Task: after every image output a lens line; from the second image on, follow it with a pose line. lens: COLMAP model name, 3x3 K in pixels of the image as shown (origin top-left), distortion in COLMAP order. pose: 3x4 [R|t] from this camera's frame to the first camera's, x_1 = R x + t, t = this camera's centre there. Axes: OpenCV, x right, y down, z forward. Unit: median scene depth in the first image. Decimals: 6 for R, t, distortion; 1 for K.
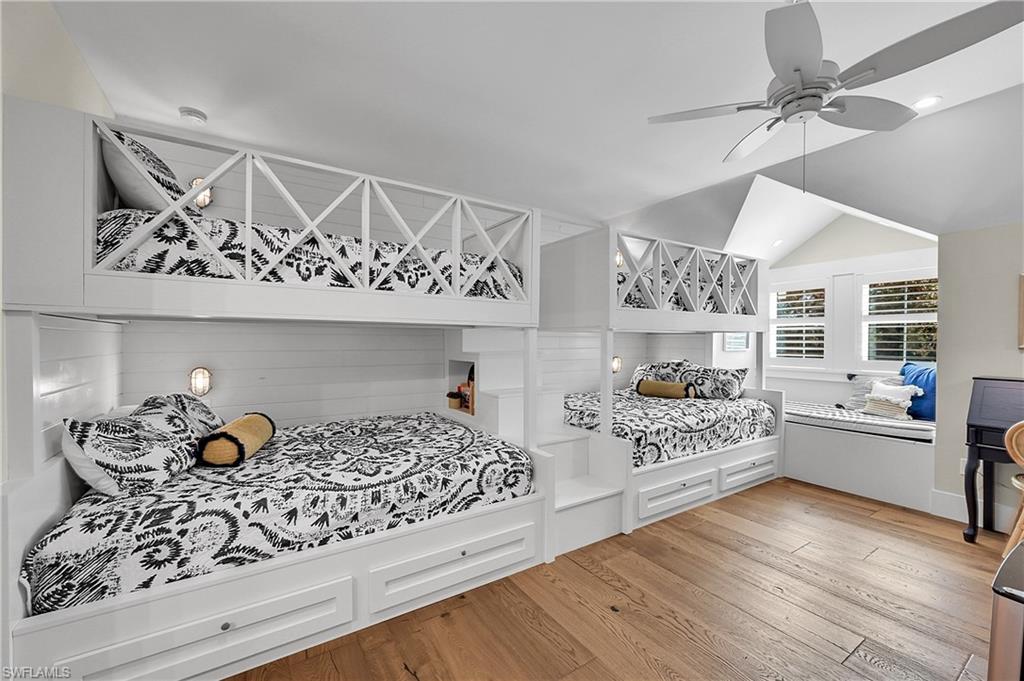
lens RADIAL K [[416.8, 0, 510.8], [0, 416.8, 339.9], [0, 0, 1]] dist [0.000747, 0.000039]
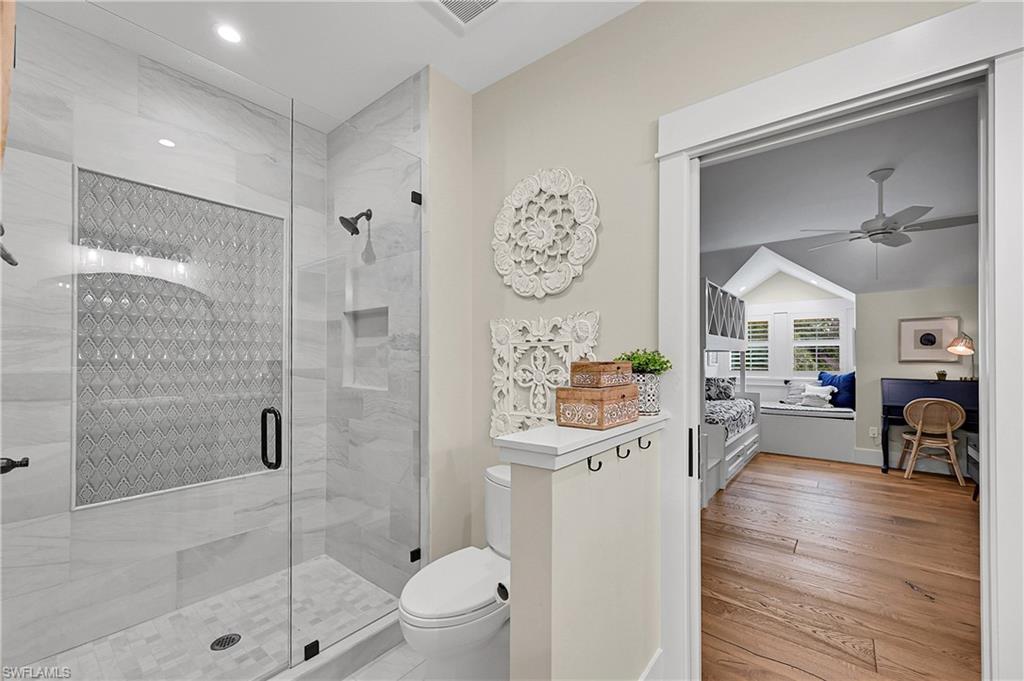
lens RADIAL K [[416.8, 0, 512.9], [0, 416.8, 350.1], [0, 0, 1]] dist [0.000747, 0.000039]
pose [[0.948118, 0.004903, 0.317881, -0.624980], [0.002176, 0.999758, -0.021912, 0.005837], [-0.317911, 0.021467, 0.947877, -0.105818]]
